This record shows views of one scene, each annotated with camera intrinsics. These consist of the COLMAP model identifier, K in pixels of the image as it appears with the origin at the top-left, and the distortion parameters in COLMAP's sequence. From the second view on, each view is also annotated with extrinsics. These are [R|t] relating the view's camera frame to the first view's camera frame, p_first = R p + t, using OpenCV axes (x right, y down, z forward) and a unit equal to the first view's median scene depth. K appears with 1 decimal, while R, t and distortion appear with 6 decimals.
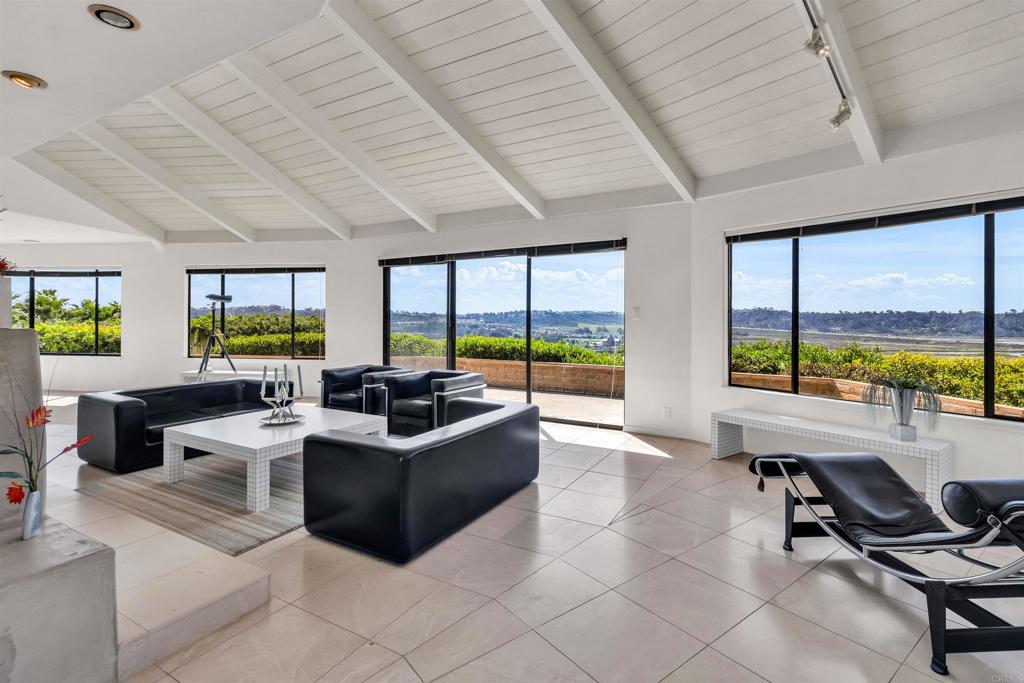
lens RADIAL K [[483.9, 0, 512.4], [0, 483.9, 319.7], [0, 0, 1]] dist [-0.000494, -0.000661]
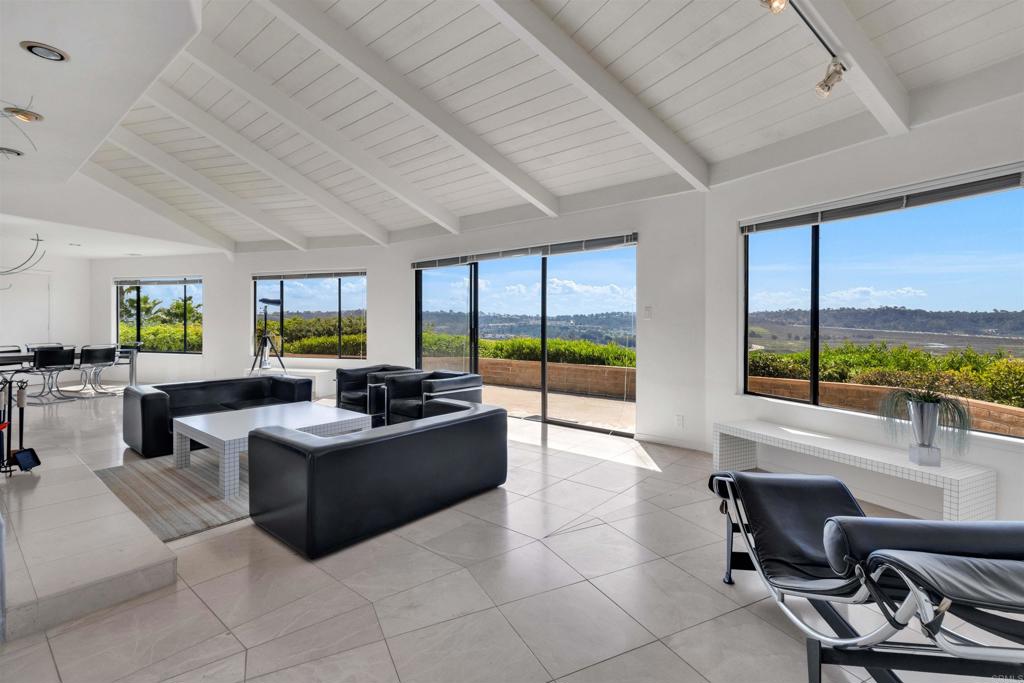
lens RADIAL K [[484.8, 0, 511.5], [0, 484.8, 322.6], [0, 0, 1]] dist [-0.001015, -0.000209]
pose [[0.982051, -0.002643, -0.188597, 0.183759], [0.003085, 0.999993, 0.002048, 0.002548], [0.188591, -0.002593, 0.982052, 0.037905]]
